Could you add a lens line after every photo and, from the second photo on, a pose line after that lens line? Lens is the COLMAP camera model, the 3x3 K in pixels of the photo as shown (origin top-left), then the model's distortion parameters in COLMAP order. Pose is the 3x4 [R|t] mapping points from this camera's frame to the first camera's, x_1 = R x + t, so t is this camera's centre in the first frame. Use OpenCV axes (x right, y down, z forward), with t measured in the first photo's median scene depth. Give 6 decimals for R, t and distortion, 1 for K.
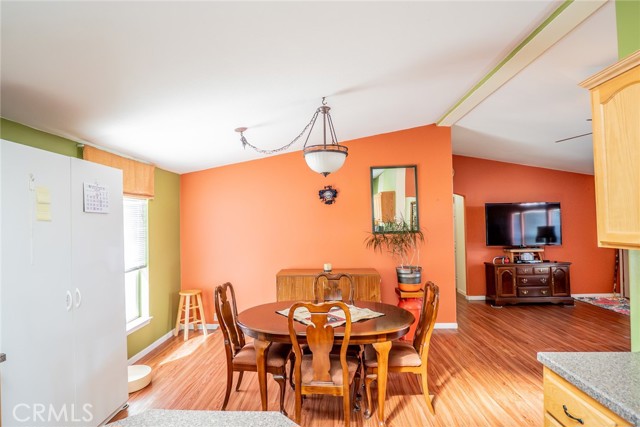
lens RADIAL K [[336.9, 0, 314.6], [0, 336.9, 213.7], [0, 0, 1]] dist [-0.022829, -0.003306]
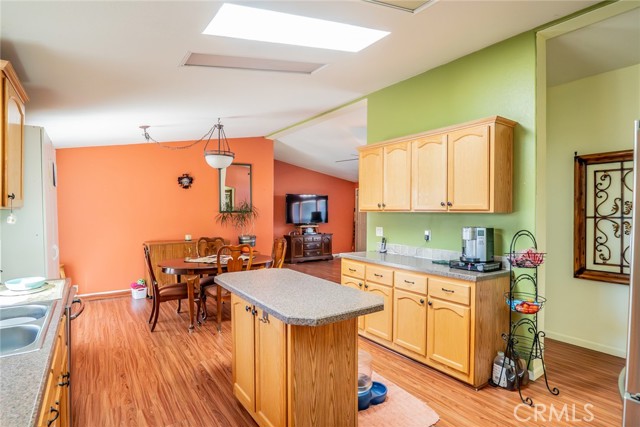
lens RADIAL K [[336.9, 0, 317.2], [0, 336.9, 212.9], [0, 0, 1]] dist [-0.022829, -0.003306]
pose [[0.797515, 0.013058, 0.603157, -0.329189], [-0.032665, 0.999234, 0.021559, 0.020091], [-0.602414, -0.036896, 0.797331, -0.302112]]
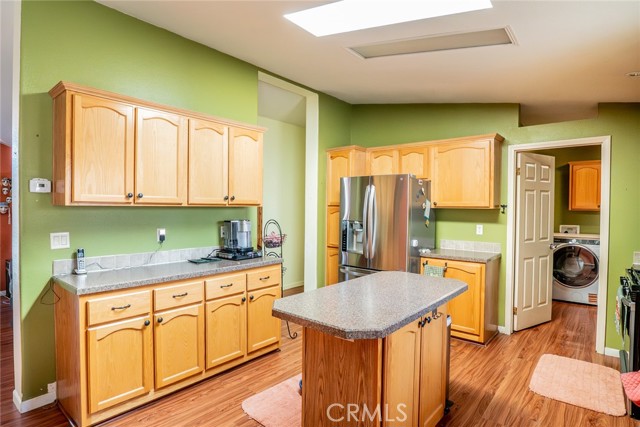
lens RADIAL K [[336.9, 0, 325.3], [0, 336.9, 213.4], [0, 0, 1]] dist [-0.022829, -0.003306]
pose [[-0.805707, -0.002964, 0.592307, -0.266473], [-0.016721, 0.999703, -0.017742, 0.046224], [-0.592078, -0.024199, -0.805517, 0.469024]]
